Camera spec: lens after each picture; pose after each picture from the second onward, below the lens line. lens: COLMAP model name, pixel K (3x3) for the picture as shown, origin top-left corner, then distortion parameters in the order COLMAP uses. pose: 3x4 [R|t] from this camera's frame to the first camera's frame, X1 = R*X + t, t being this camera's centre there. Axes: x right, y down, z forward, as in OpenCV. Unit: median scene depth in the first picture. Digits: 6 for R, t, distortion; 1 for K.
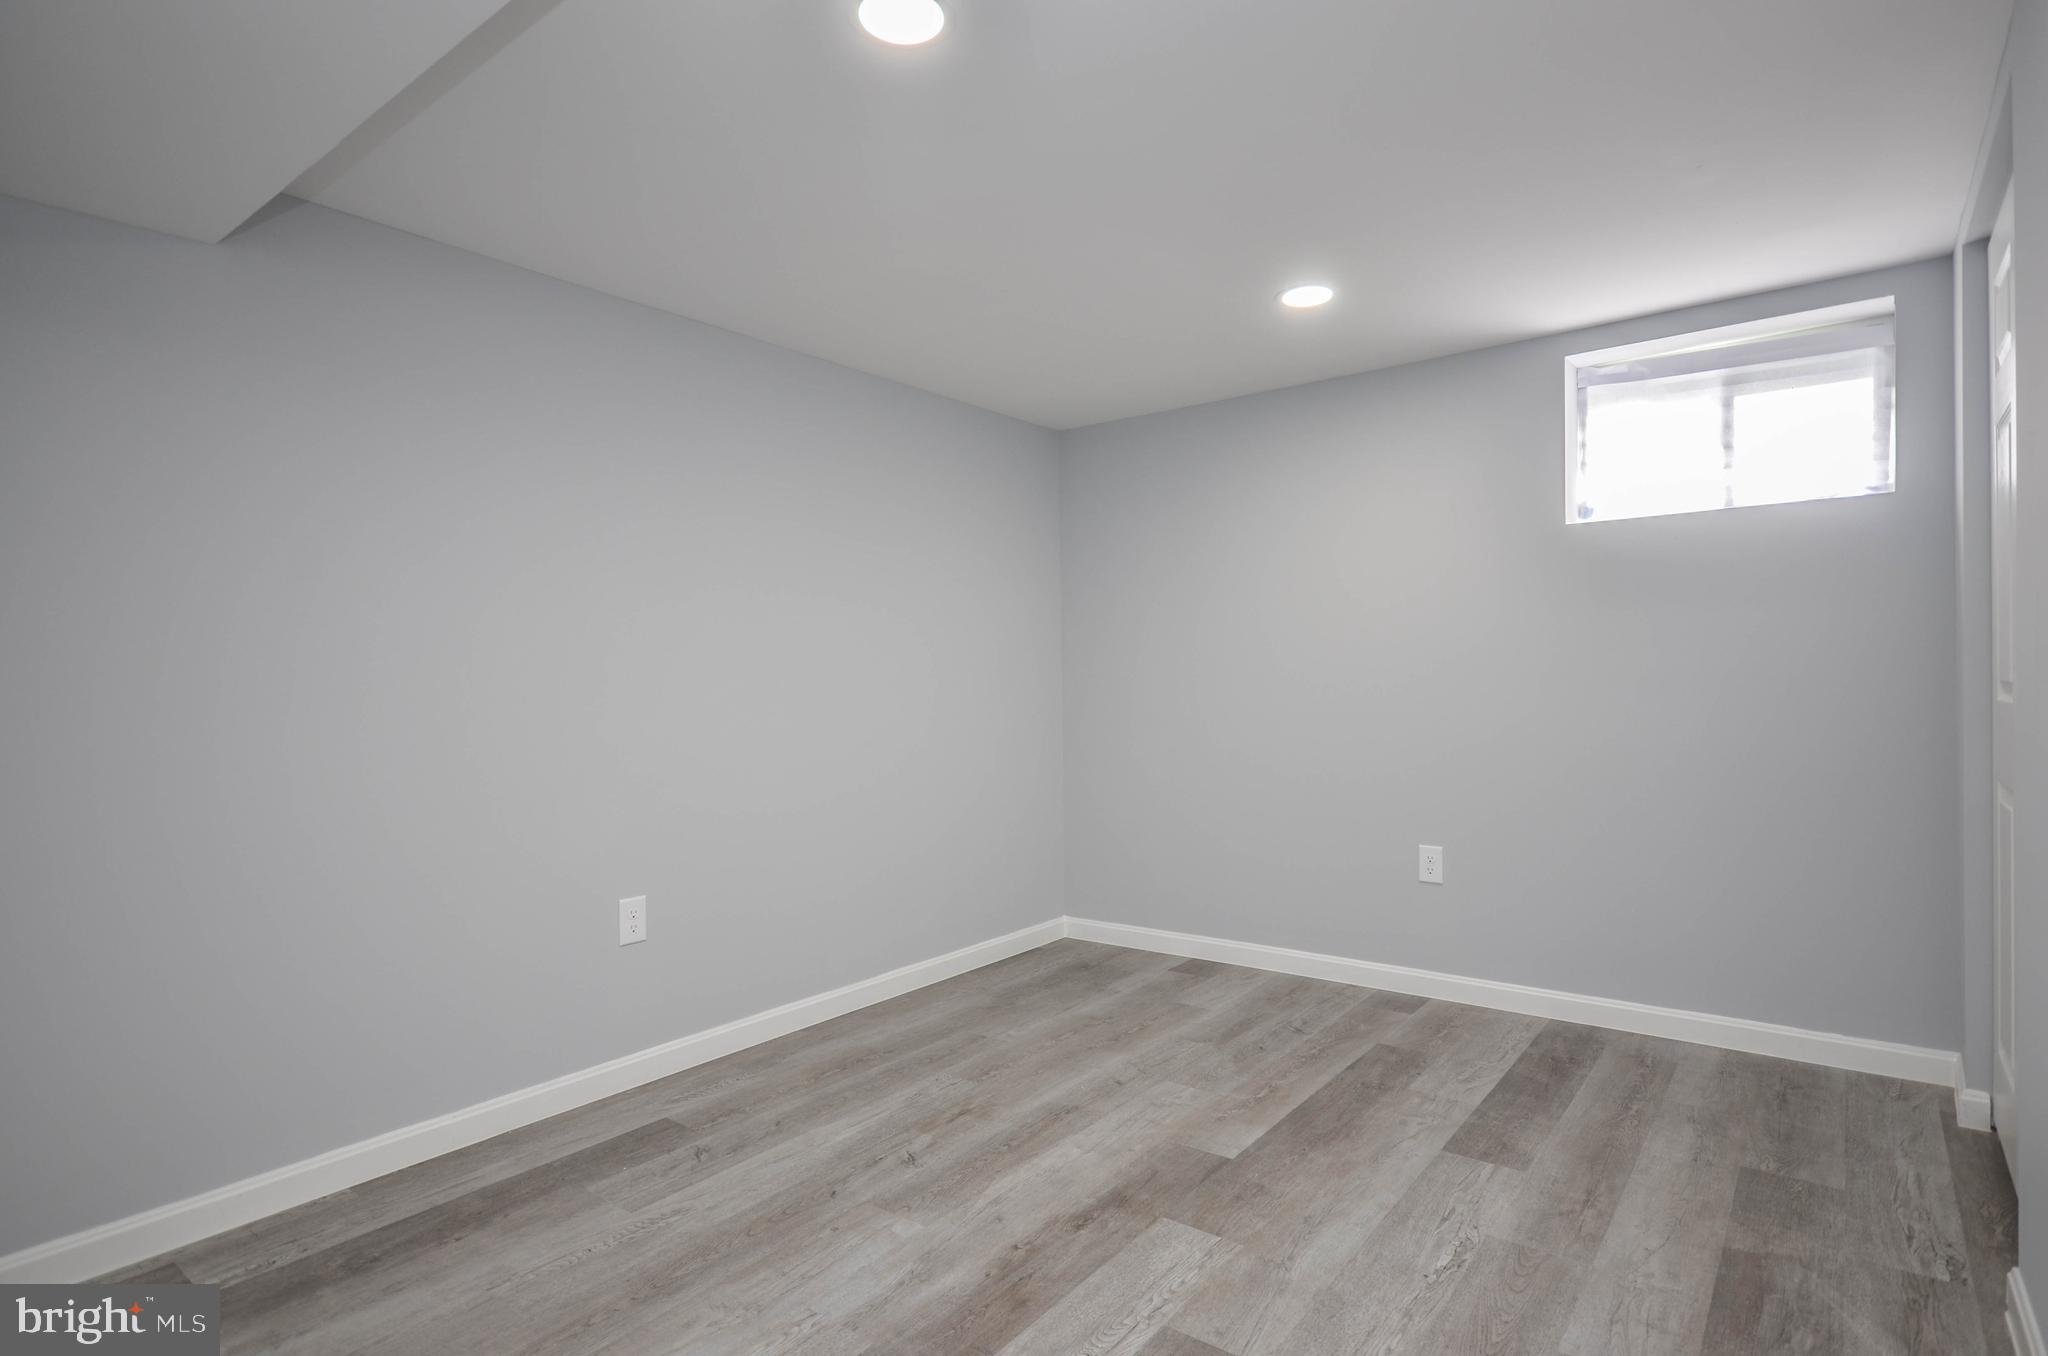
lens RADIAL K [[1031.2, 0, 1069.6], [0, 1031.2, 686.3], [0, 0, 1]] dist [0.003425, -0.000530]
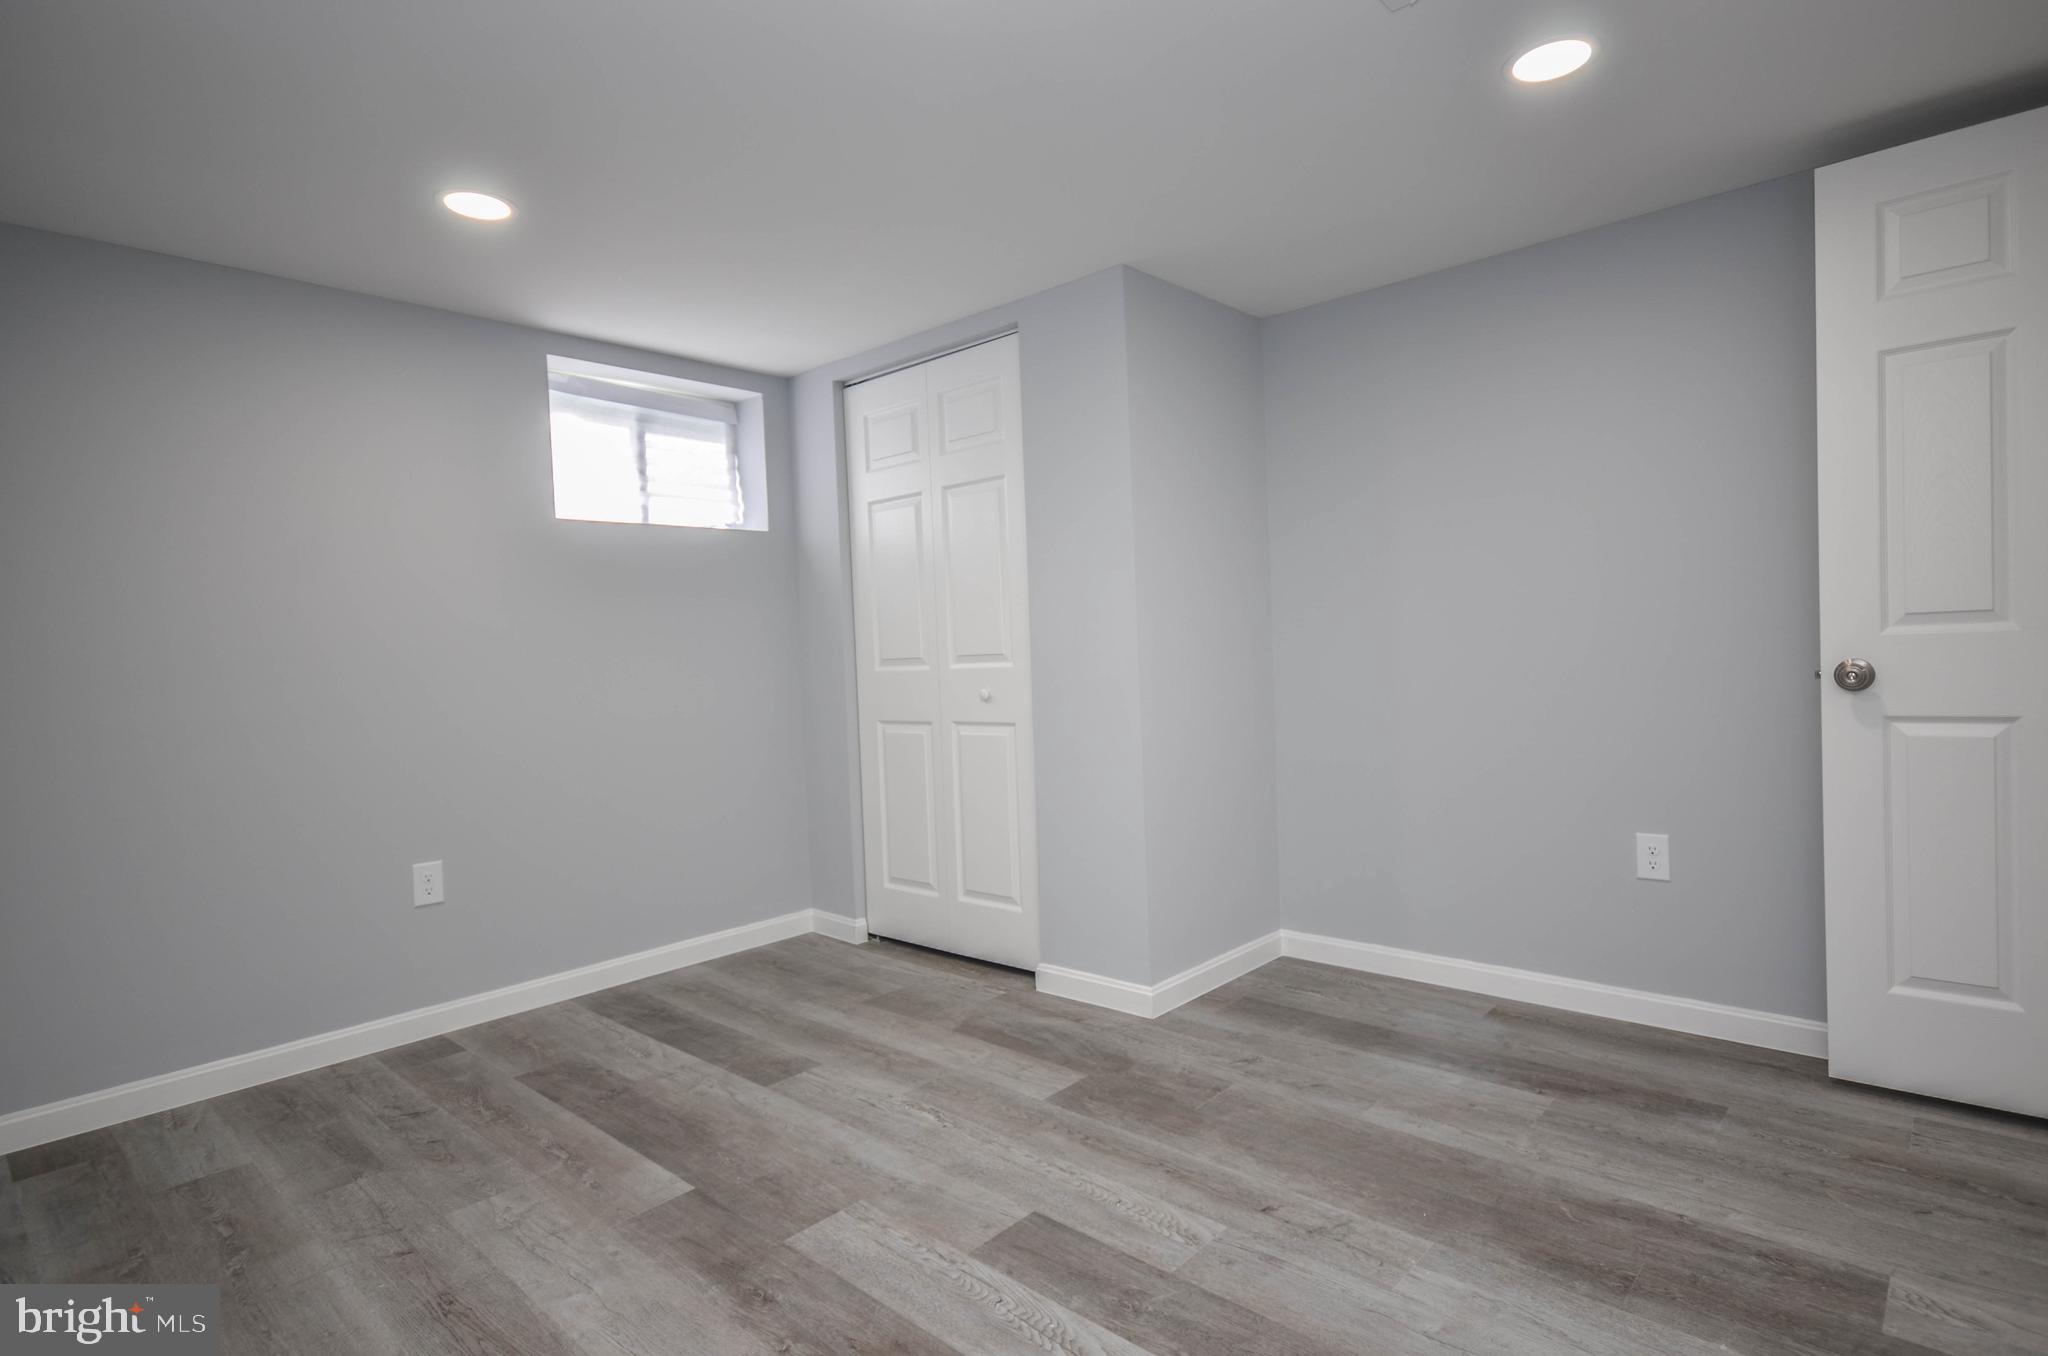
lens RADIAL K [[1031.2, 0, 1027.4], [0, 1031.2, 674.9], [0, 0, 1]] dist [0.003425, -0.000530]
pose [[0.102821, -0.015892, 0.994573, -0.587678], [0.044797, 0.998932, 0.011331, 0.010637], [-0.993691, 0.043388, 0.103424, 0.500614]]
